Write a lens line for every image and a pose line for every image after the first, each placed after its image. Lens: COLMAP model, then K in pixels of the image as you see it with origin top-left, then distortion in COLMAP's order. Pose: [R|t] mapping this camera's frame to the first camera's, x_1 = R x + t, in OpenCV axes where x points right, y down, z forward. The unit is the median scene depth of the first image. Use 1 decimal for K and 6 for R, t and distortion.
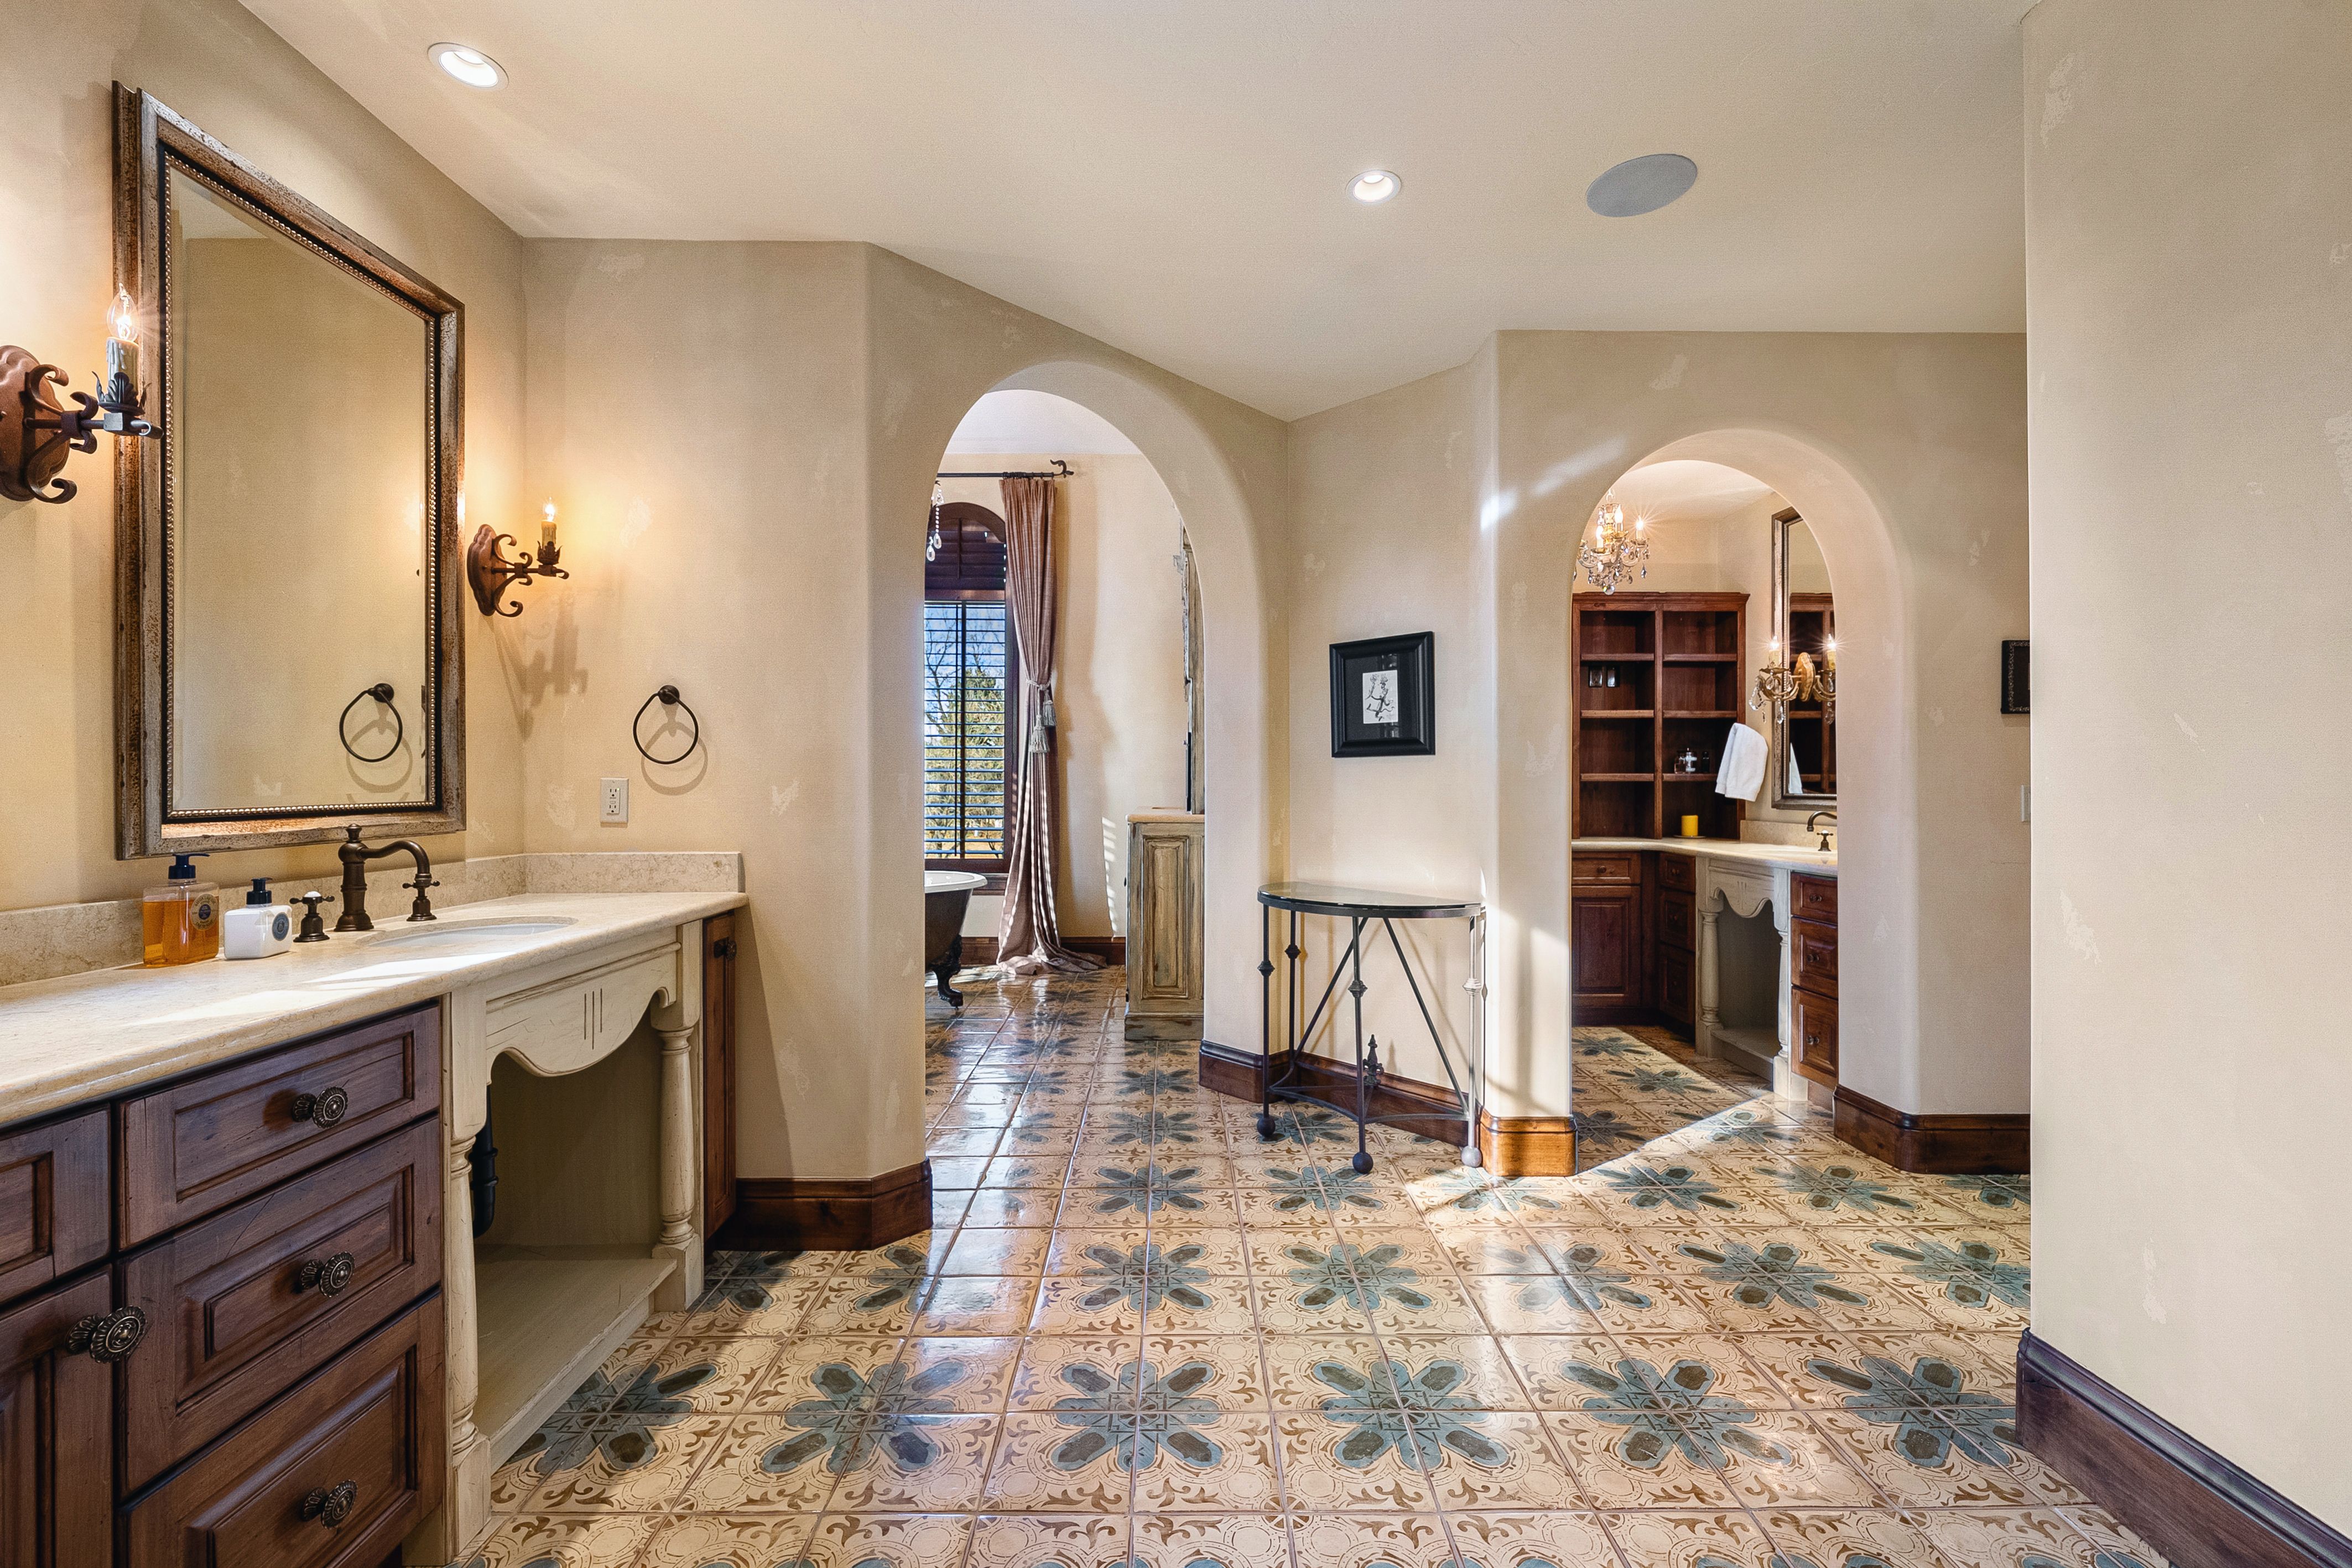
lens RADIAL K [[1015.1, 0, 1177.6], [0, 1015.1, 785.1], [0, 0, 1]] dist [0.001045, -0.000859]
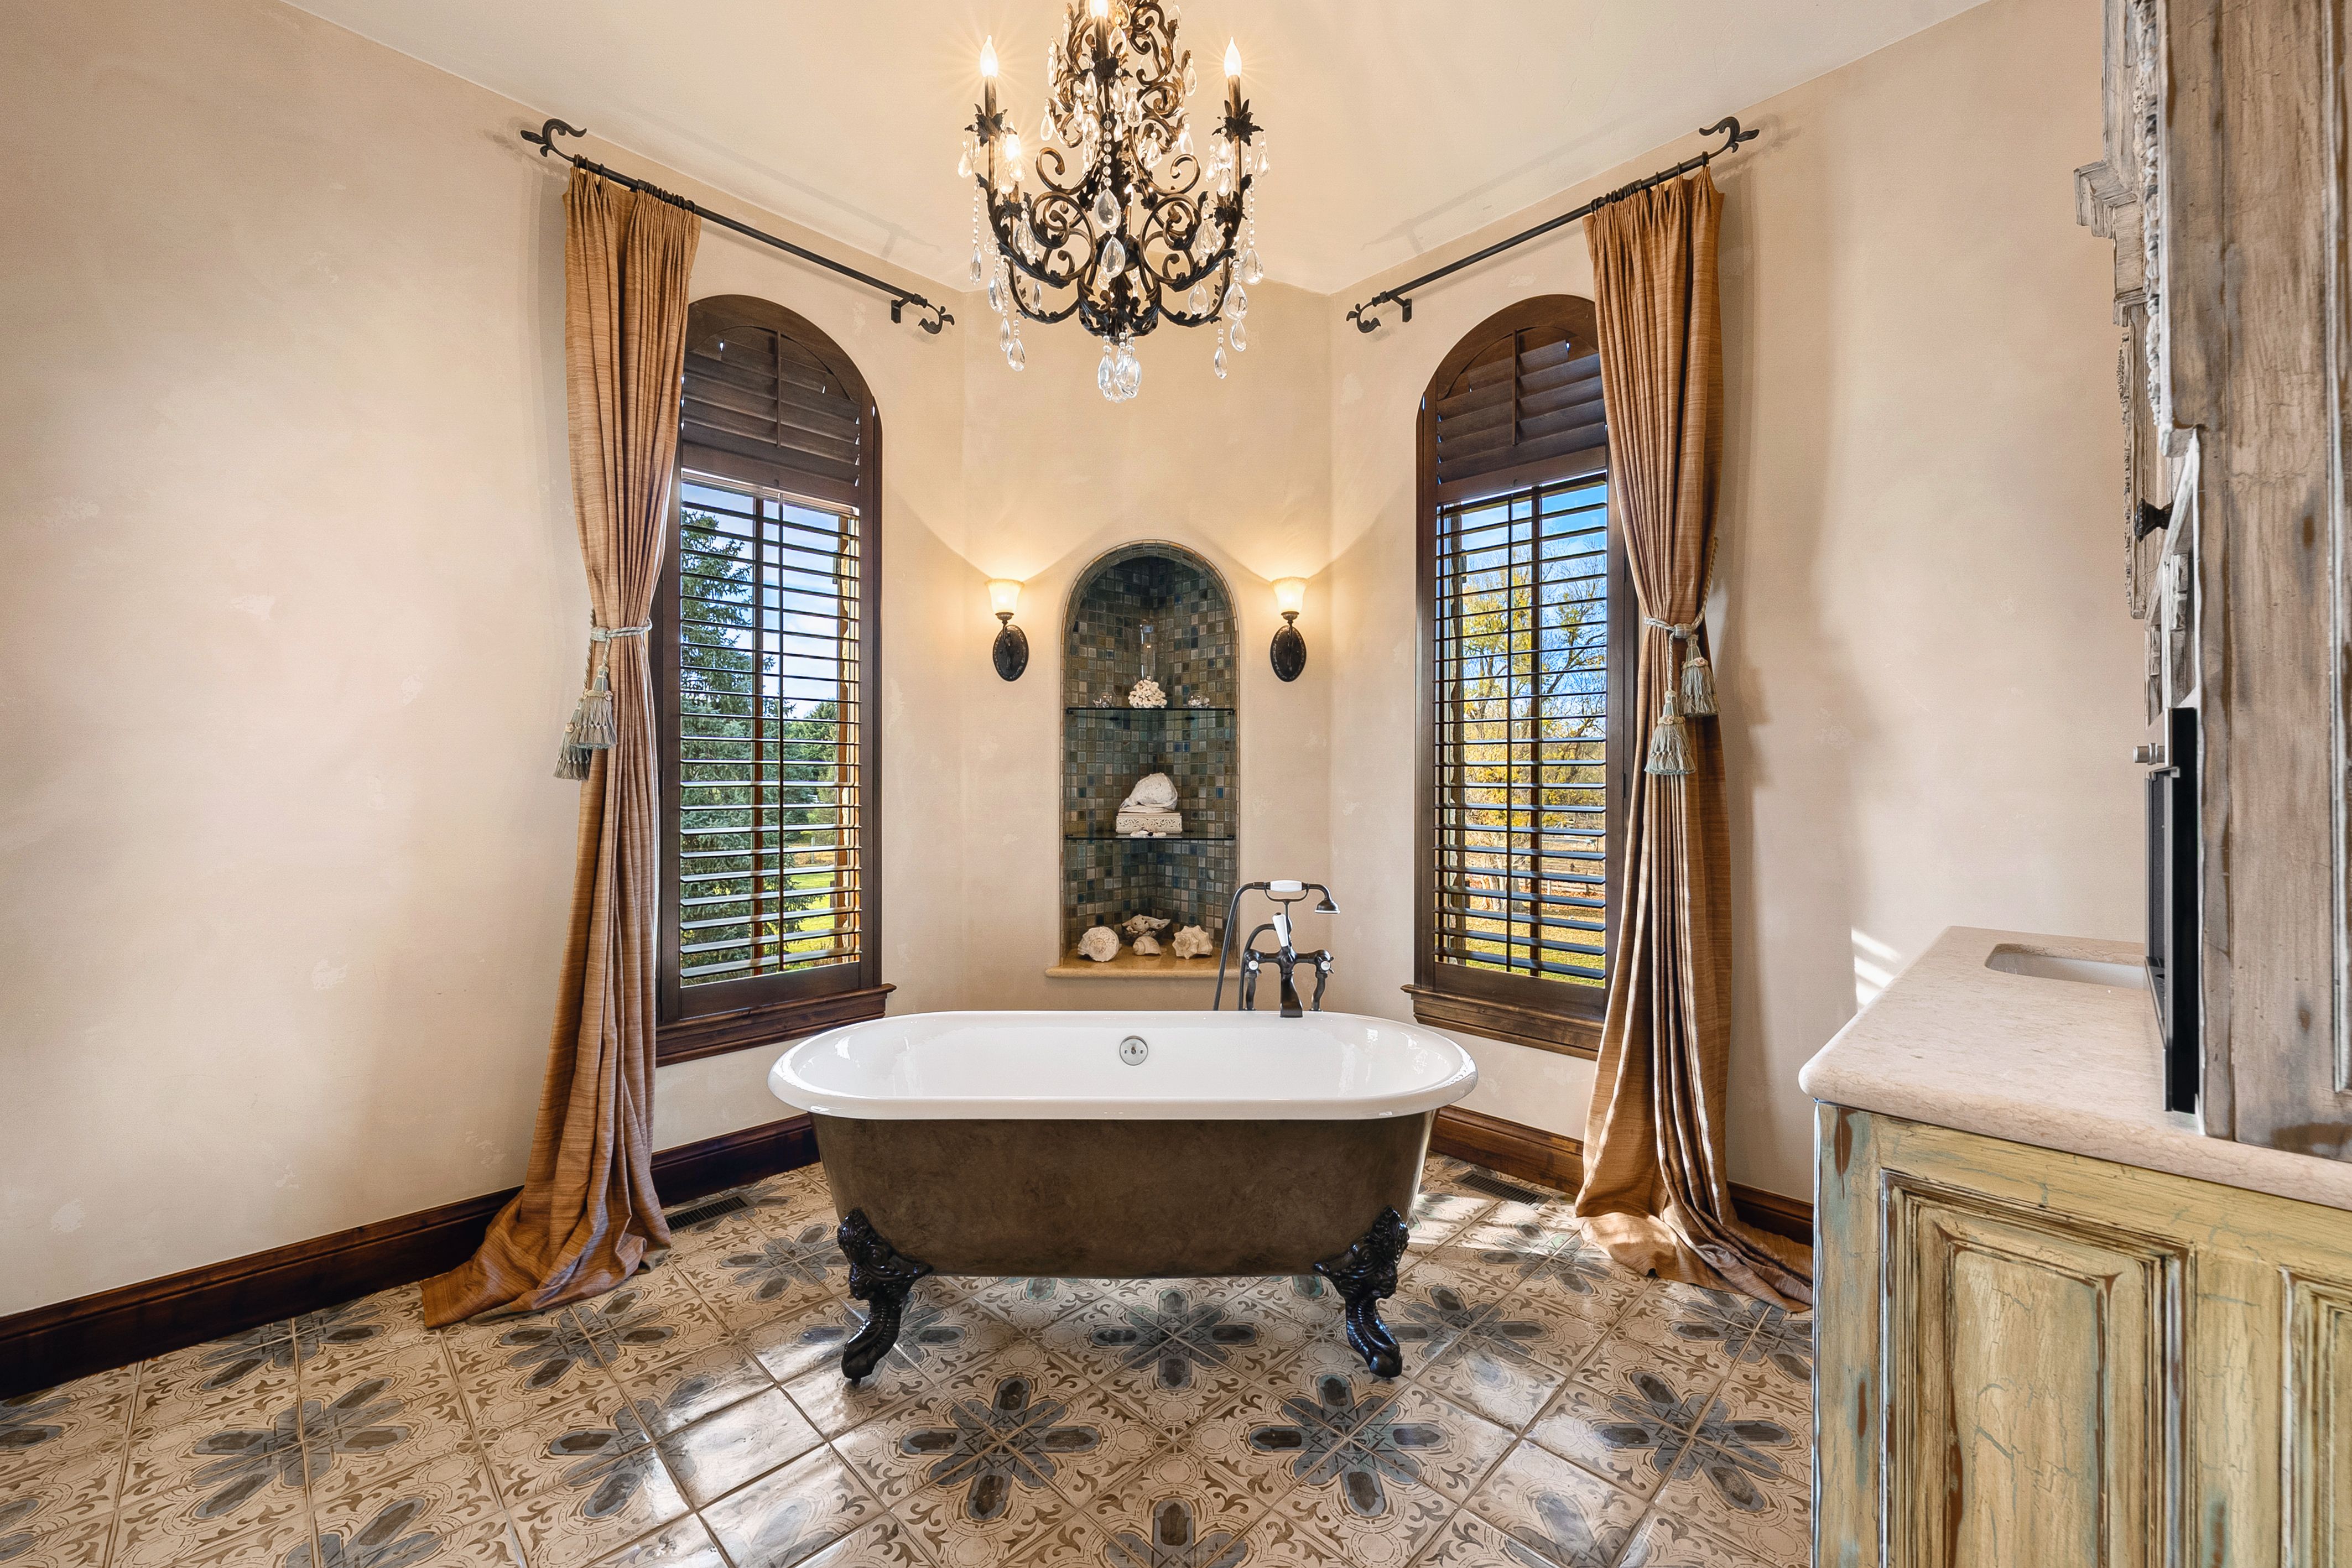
lens RADIAL K [[907.8, 0, 1170.7], [0, 907.8, 781.9], [0, 0, 1]] dist [-0.004208, -0.000301]
pose [[0.690415, -0.007974, -0.723369, 0.001750], [0.007409, 0.999965, -0.003951, -0.028864], [0.723375, -0.002632, 0.690450, 0.553667]]
